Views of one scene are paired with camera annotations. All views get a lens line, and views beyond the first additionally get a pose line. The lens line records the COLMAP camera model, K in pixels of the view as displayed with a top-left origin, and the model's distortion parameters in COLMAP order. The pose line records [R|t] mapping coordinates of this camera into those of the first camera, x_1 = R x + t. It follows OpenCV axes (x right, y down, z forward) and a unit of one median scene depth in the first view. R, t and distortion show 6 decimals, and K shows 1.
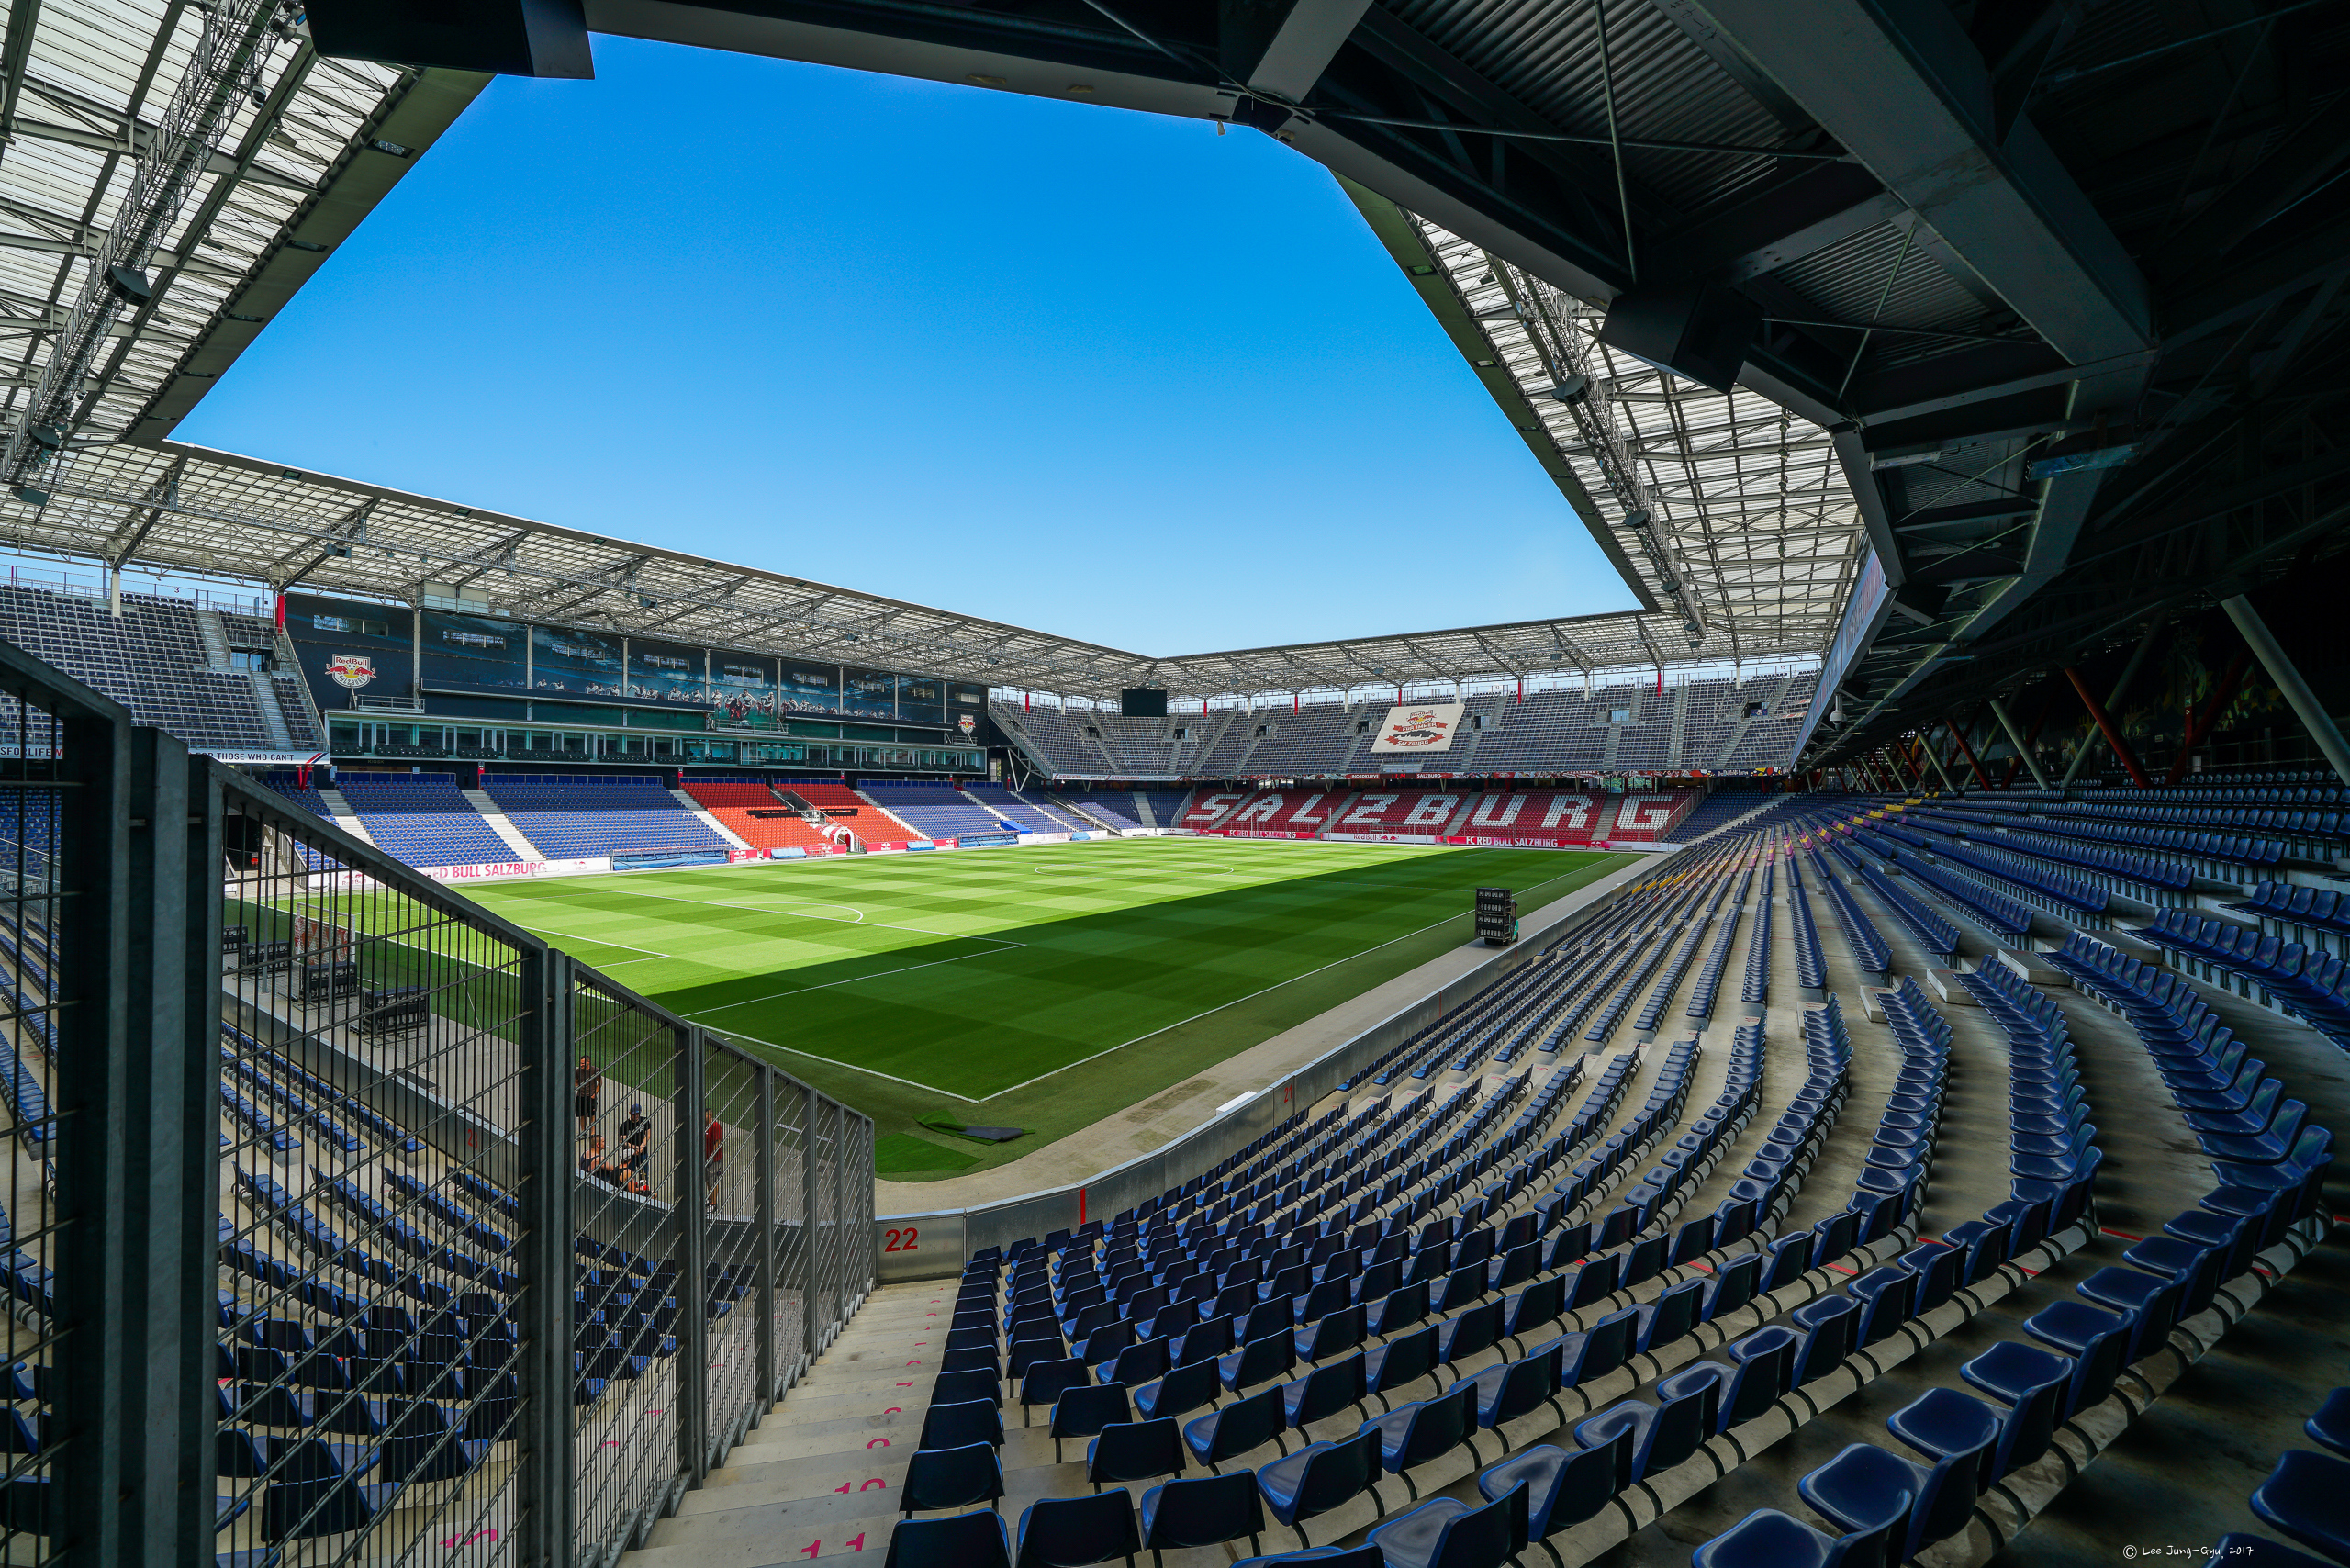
lens RADIAL K [[895.7, 0, 1175.0], [0, 895.7, 784.0], [0, 0, 1]] dist [0.000040, -0.000039]
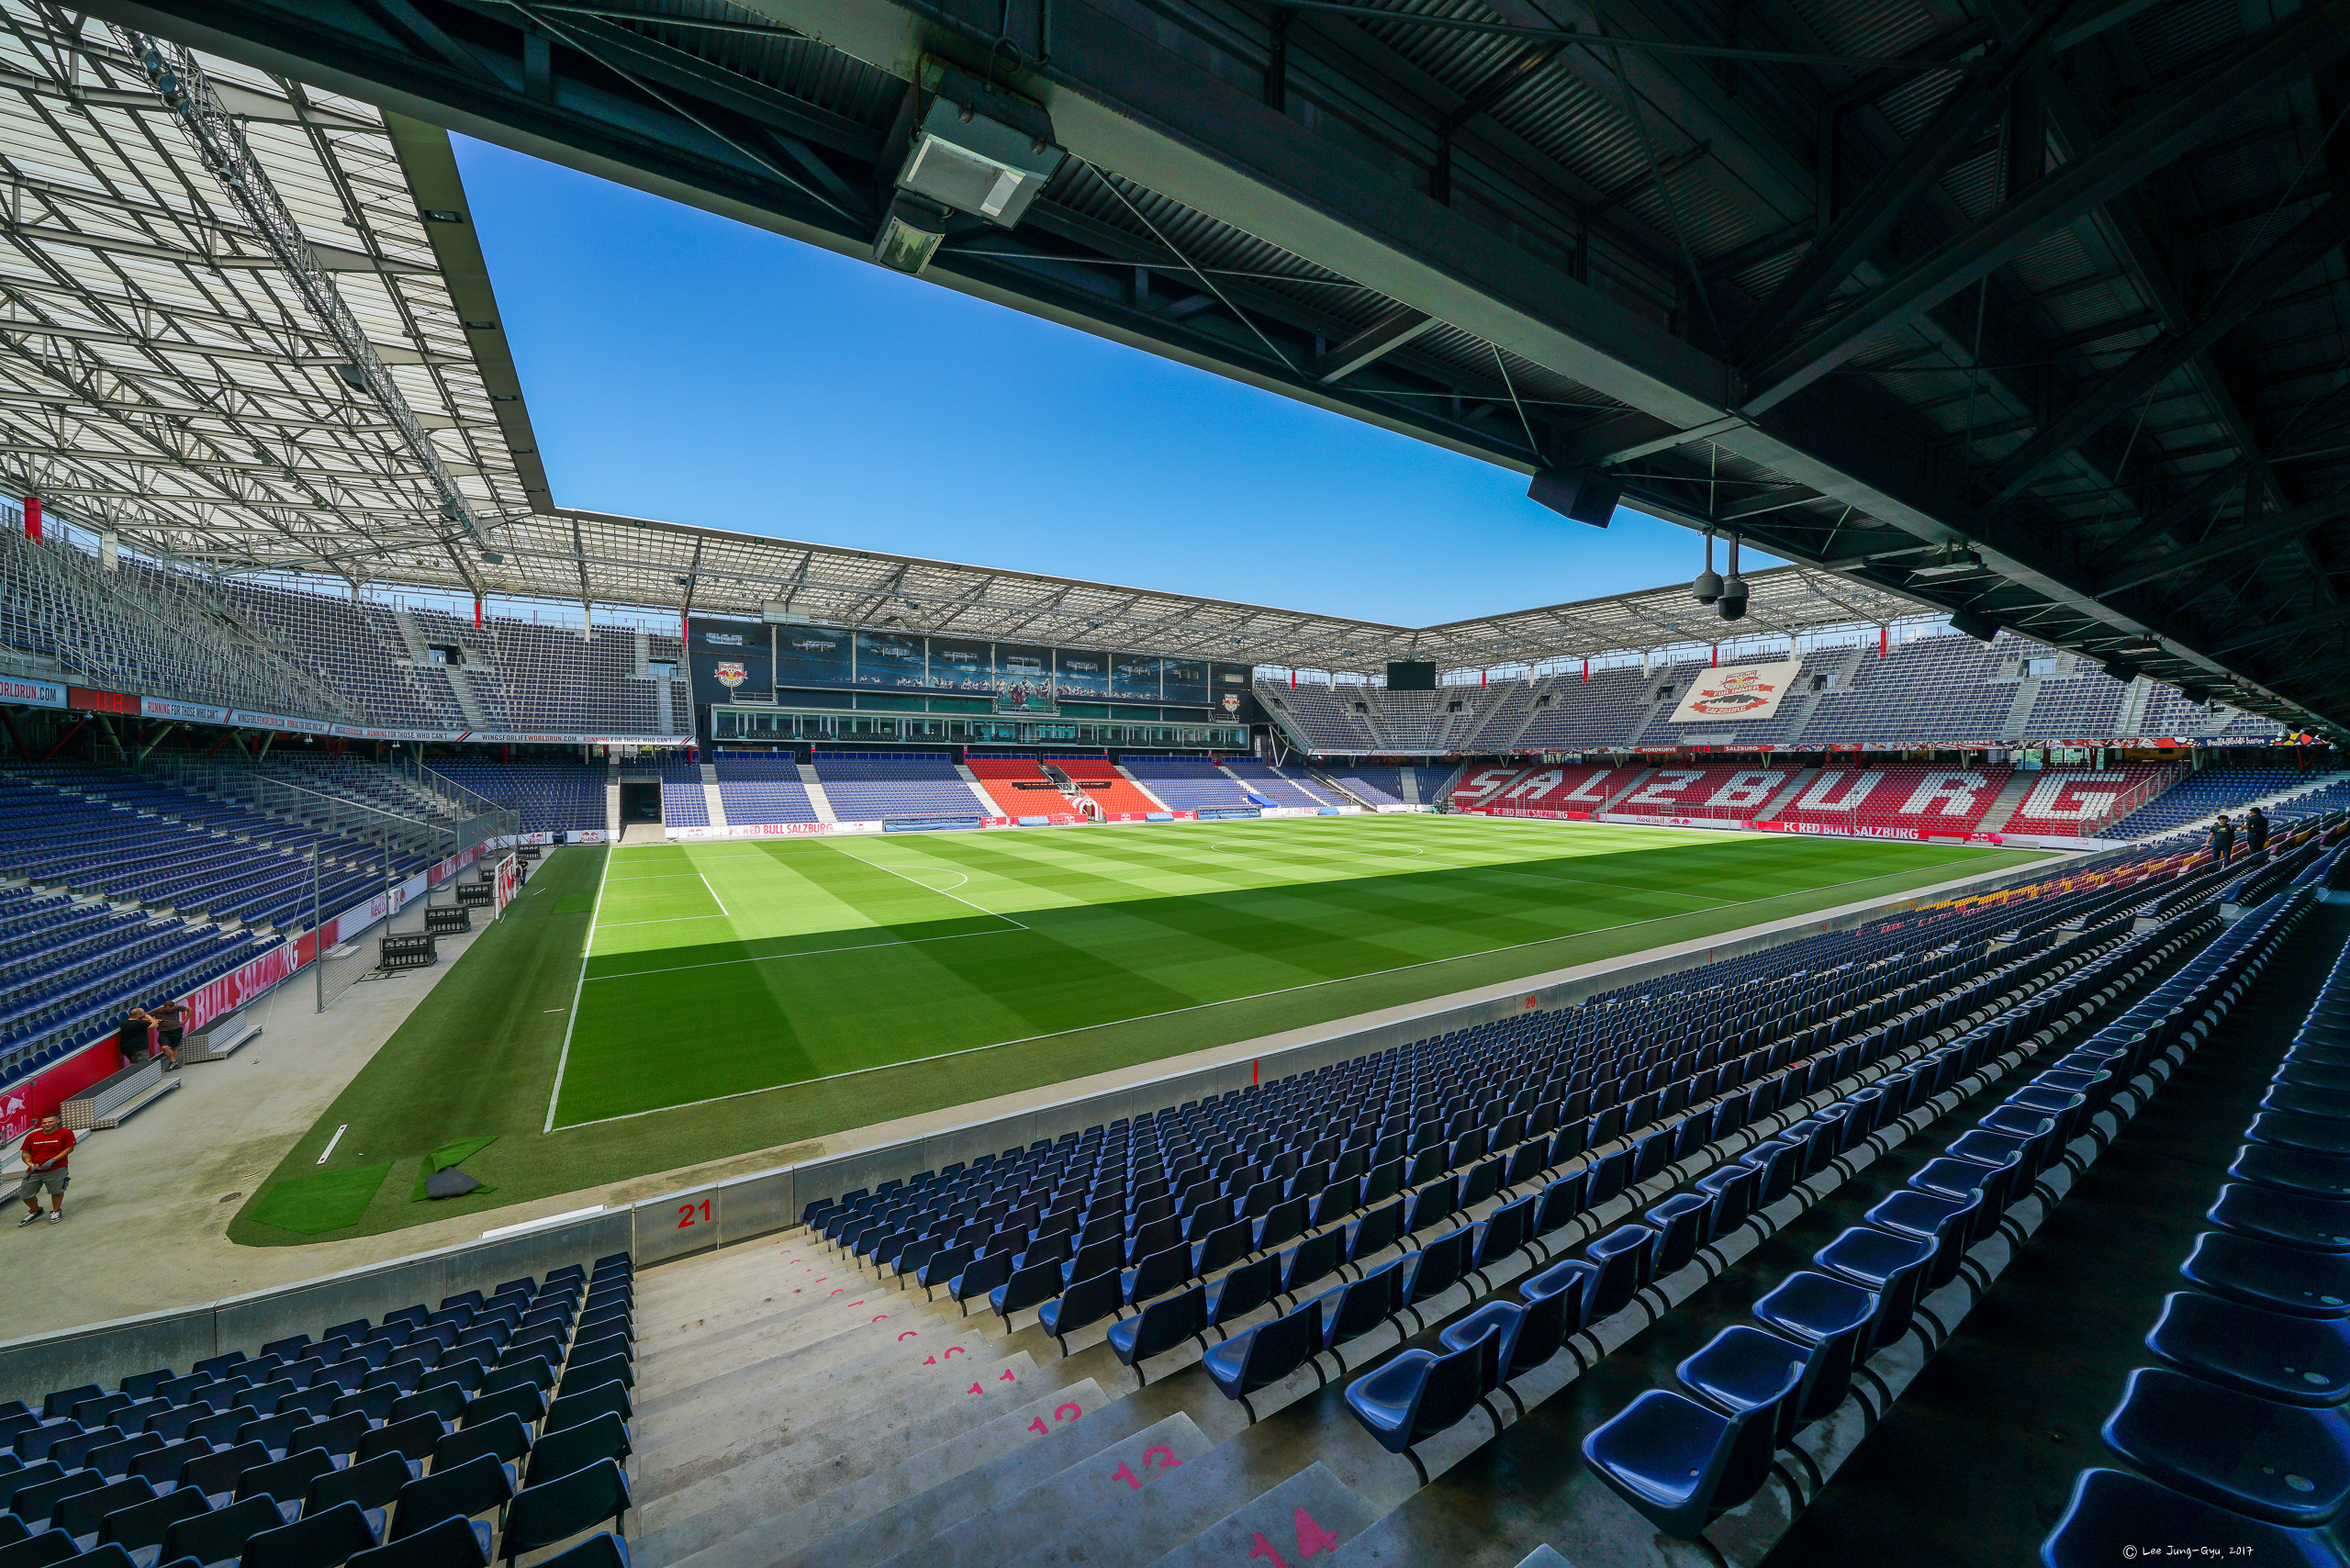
lens RADIAL K [[828.3, 0, 1175.0], [0, 828.3, 784.0], [0, 0, 1]] dist [-0.000782, -0.000033]
pose [[0.922160, 0.009637, -0.386689, 0.097993], [0.001769, 0.999574, 0.029129, 0.000553], [0.386805, -0.027546, 0.921750, 0.080514]]
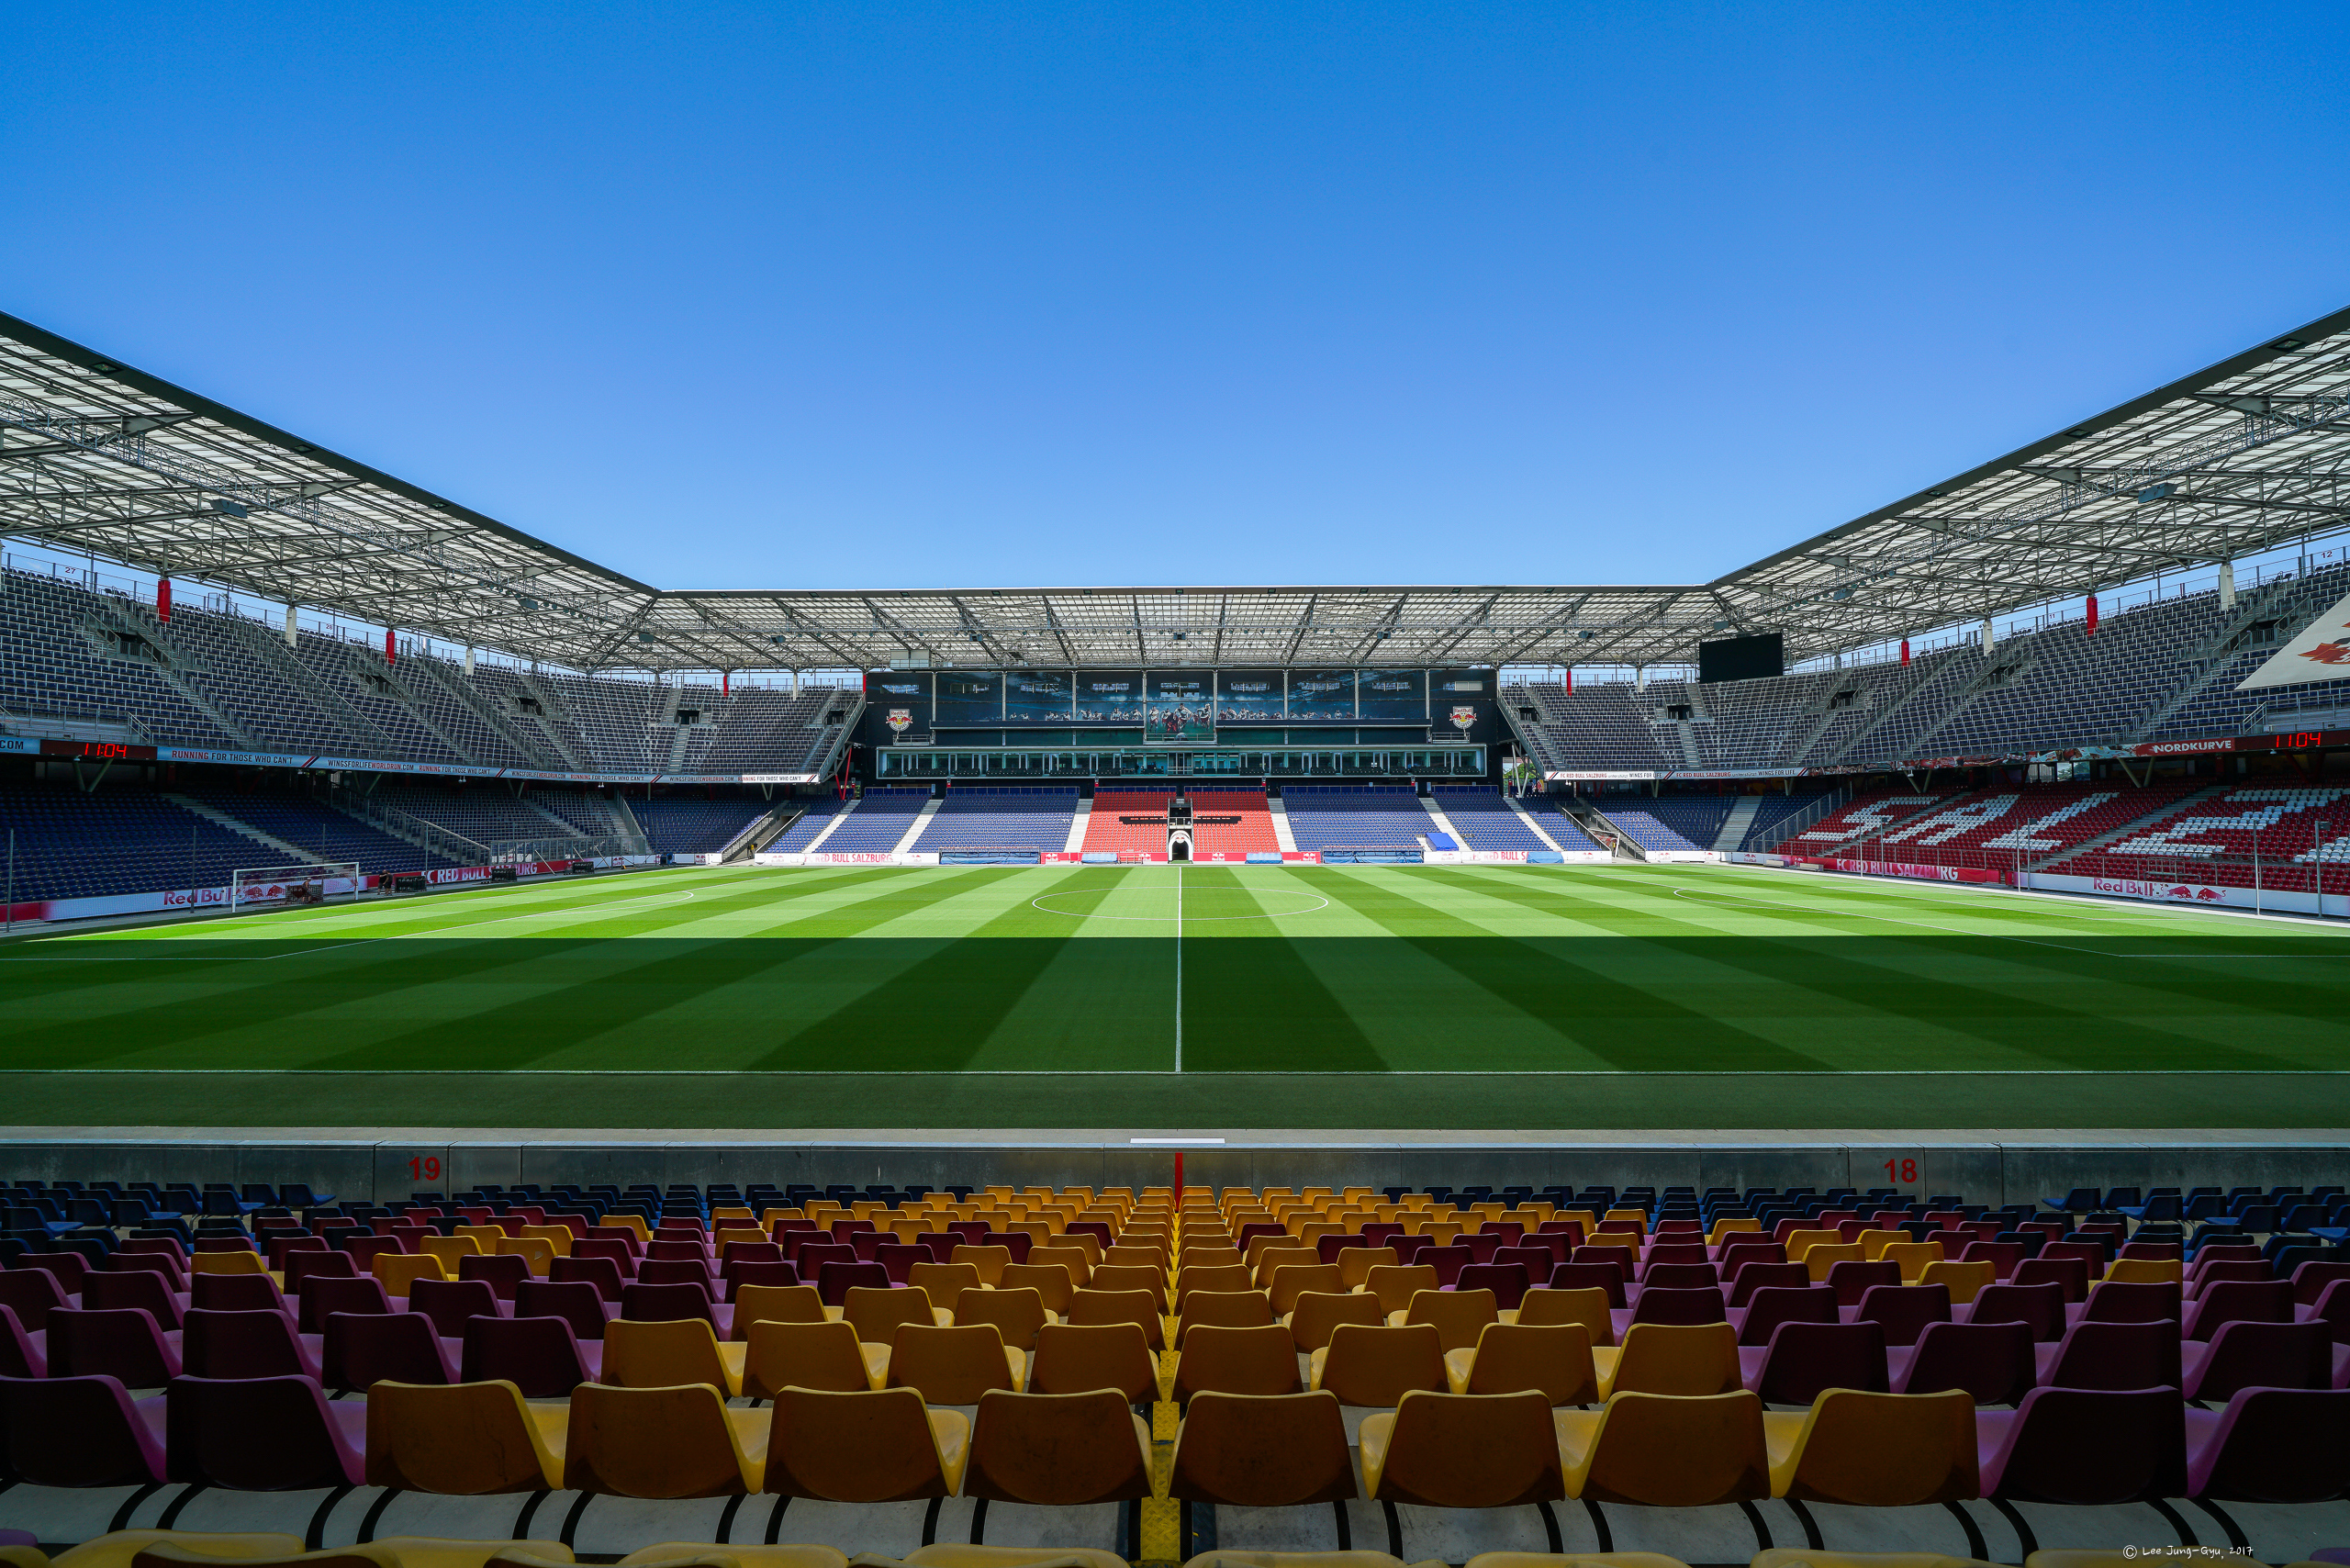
lens RADIAL K [[848.7, 0, 1180.6], [0, 848.7, 805.5], [0, 0, 1]] dist [0.000581, 0.000016]
pose [[0.549405, 0.001726, -0.835554, 0.326733], [0.012948, 0.999860, 0.010579, 0.004421], [0.835456, -0.016631, 0.549306, 0.391662]]
